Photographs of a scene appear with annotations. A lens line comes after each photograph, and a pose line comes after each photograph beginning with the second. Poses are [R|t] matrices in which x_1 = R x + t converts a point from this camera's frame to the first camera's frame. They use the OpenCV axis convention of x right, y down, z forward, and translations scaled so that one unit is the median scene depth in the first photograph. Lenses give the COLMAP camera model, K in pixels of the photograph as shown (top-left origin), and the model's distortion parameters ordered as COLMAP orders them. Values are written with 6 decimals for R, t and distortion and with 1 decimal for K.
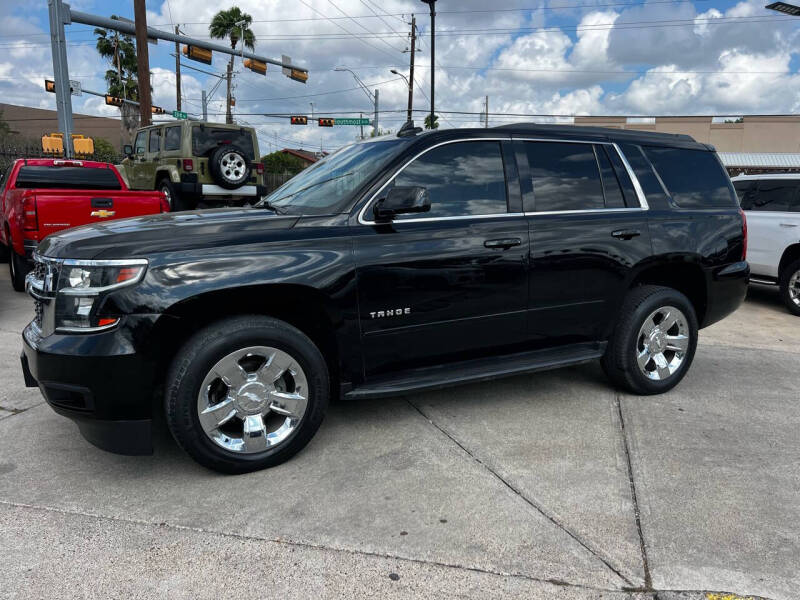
lens RADIAL K [[602.6, 0, 406.1], [0, 602.6, 299.0], [0, 0, 1]] dist [0.060062, -0.066865]
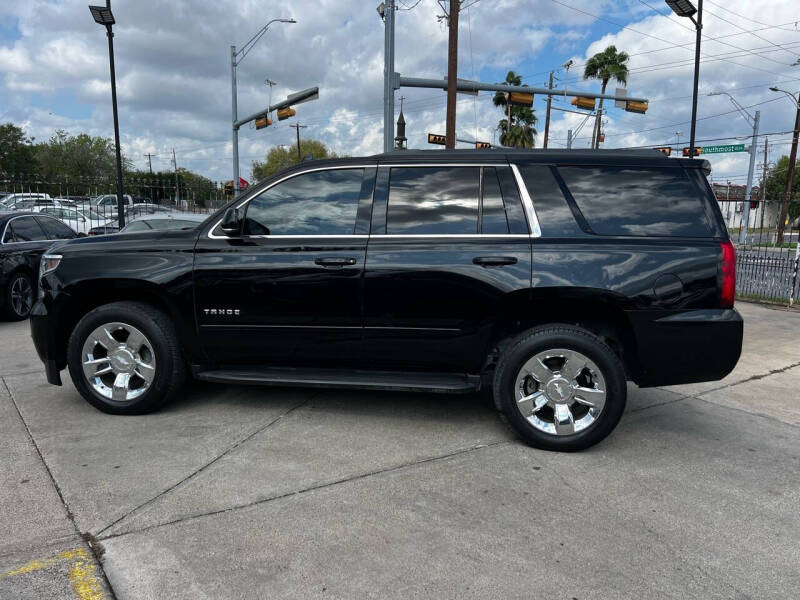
lens RADIAL K [[602.6, 0, 406.1], [0, 602.6, 299.0], [0, 0, 1]] dist [0.060062, -0.066865]
pose [[0.805719, 0.081413, -0.586676, 0.734578], [-0.114721, 0.993202, -0.019726, -0.015622], [0.581081, 0.083198, 0.809582, 0.169147]]
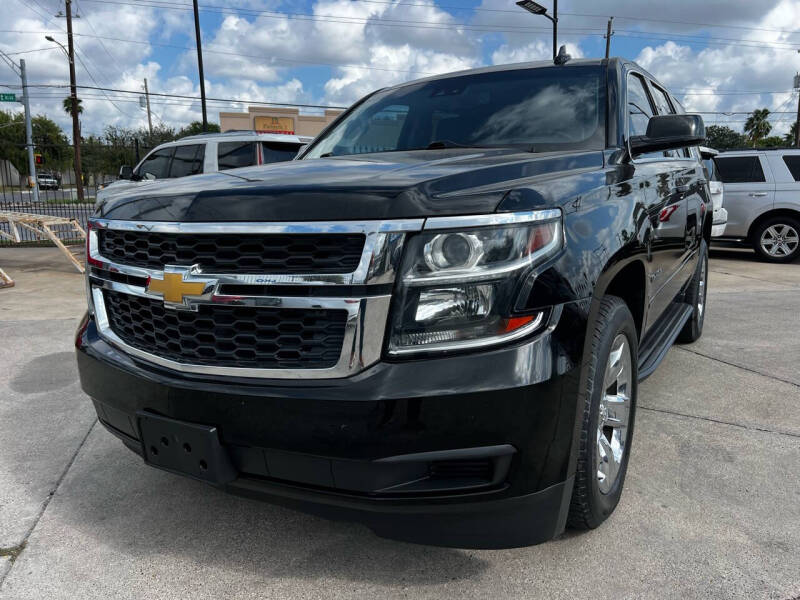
lens RADIAL K [[605.1, 0, 400.0], [0, 605.1, 300.0], [0, 0, 1]] dist [0.068917, -0.079740]
pose [[0.859252, -0.114514, 0.498570, -0.541571], [0.109234, 0.993216, 0.039869, -0.011420], [-0.499754, 0.020204, 0.865932, 0.350512]]
